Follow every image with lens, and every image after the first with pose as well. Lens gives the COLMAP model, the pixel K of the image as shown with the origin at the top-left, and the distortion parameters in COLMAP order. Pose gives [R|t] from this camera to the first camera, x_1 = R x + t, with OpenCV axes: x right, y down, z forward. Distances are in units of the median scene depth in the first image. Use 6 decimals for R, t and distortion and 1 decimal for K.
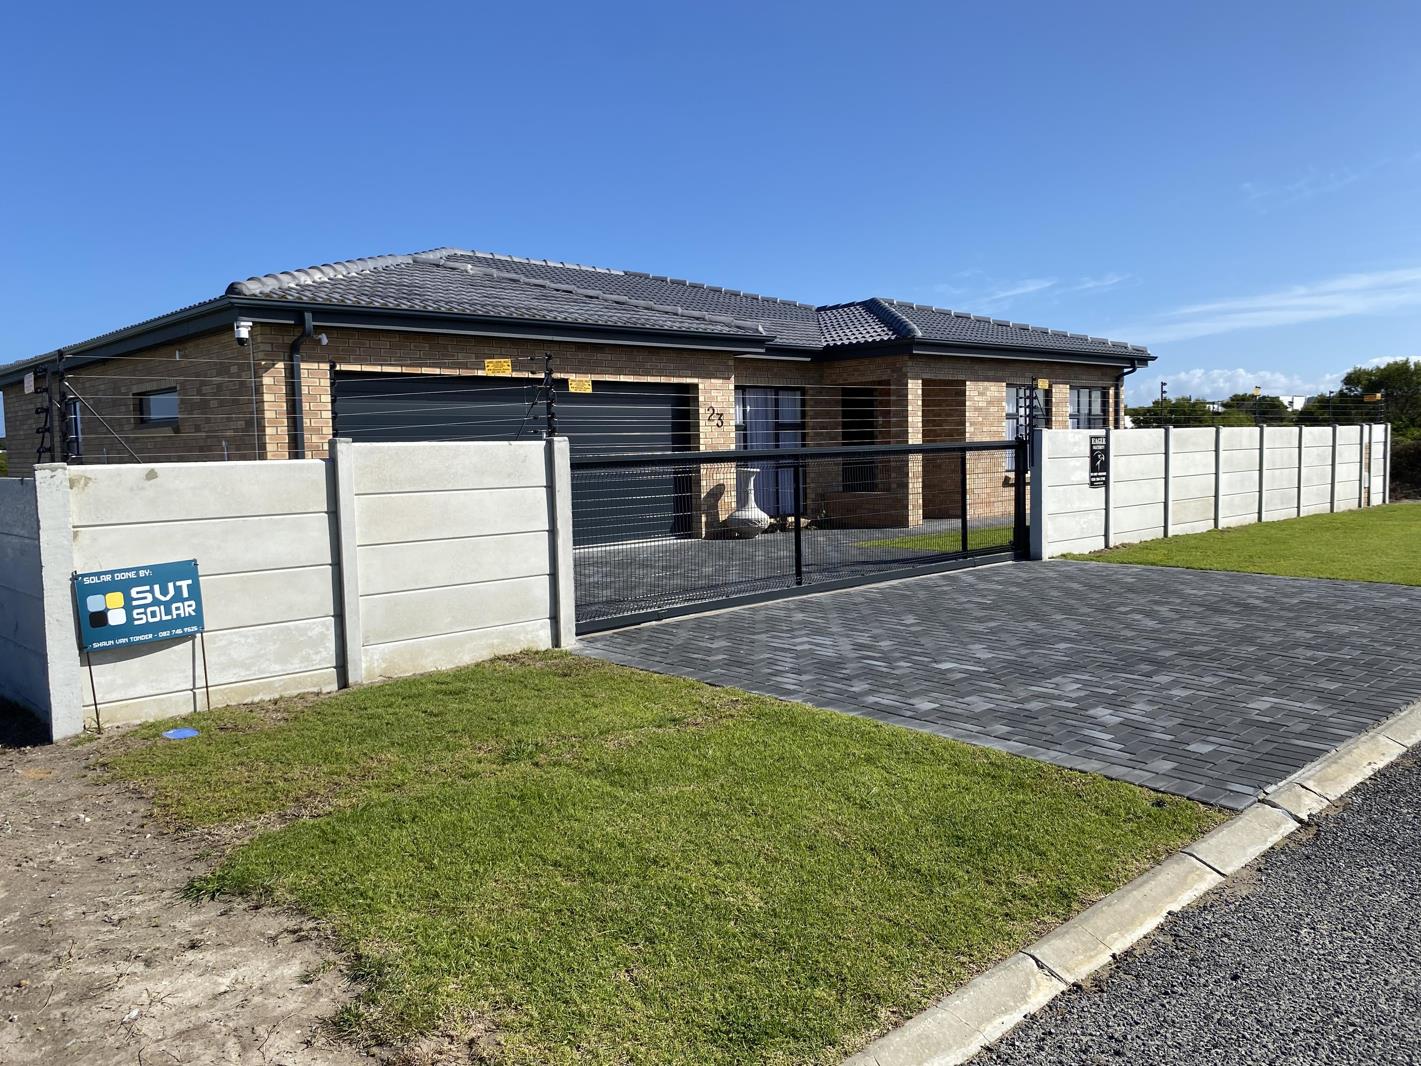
lens RADIAL K [[1161.2, 0, 710.5], [0, 1161.2, 533.0], [0, 0, 1]] dist [-0.003929, -0.004598]
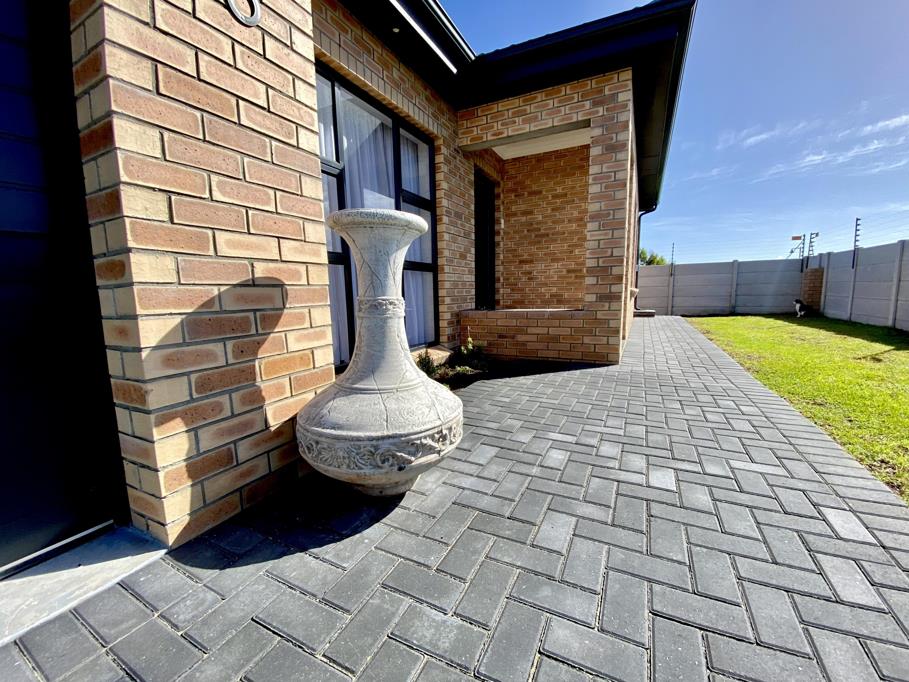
lens RADIAL K [[362.8, 0, 451.8], [0, 362.8, 340.6], [0, 0, 1]] dist [0.015705, -0.019674]
pose [[0.937507, -0.048153, 0.344618, 0.019097], [0.033218, 0.998241, 0.049116, -0.032136], [-0.346377, -0.034599, 0.937457, 0.917560]]
